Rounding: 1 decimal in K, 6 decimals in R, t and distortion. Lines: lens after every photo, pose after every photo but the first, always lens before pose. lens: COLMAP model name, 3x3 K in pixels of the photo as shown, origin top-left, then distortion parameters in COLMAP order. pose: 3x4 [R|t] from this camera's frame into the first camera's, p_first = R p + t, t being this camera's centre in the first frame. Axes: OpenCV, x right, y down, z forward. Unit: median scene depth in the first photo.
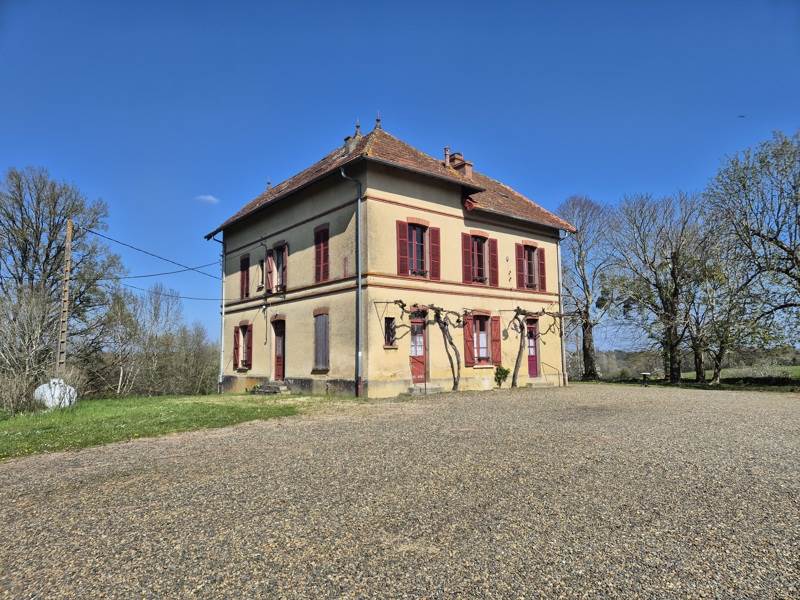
lens RADIAL K [[530.0, 0, 387.8], [0, 530.0, 303.8], [0, 0, 1]] dist [0.061378, -0.001834]
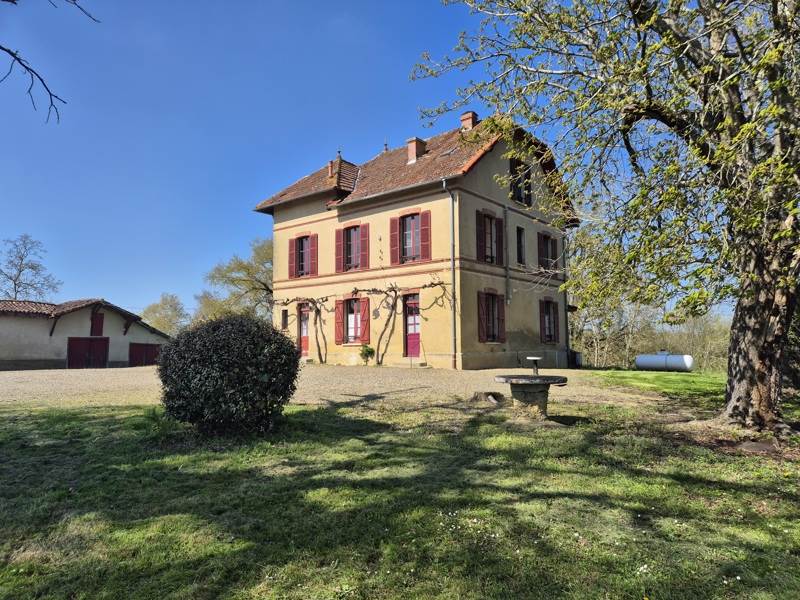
lens RADIAL K [[530.0, 0, 387.8], [0, 530.0, 303.8], [0, 0, 1]] dist [0.061378, -0.001834]
pose [[0.195721, -0.064207, -0.978555, 1.251568], [0.108344, 0.993161, -0.043496, 0.087306], [0.974656, -0.097508, 0.201339, 0.836972]]
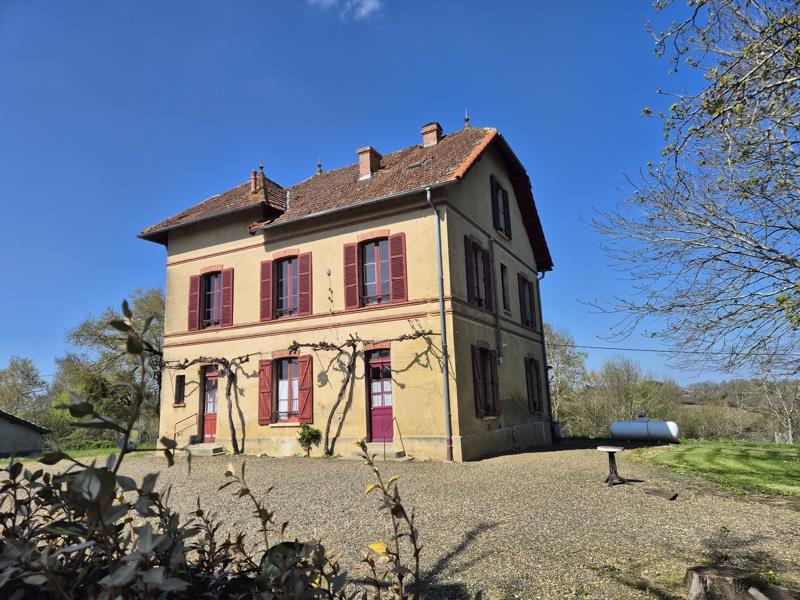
lens RADIAL K [[530.0, 0, 387.8], [0, 530.0, 303.8], [0, 0, 1]] dist [0.061378, -0.001834]
pose [[0.380876, -0.172188, -0.908452, 0.937782], [0.126438, 0.982977, -0.133303, 0.066015], [0.915941, -0.064090, 0.396163, 0.822102]]
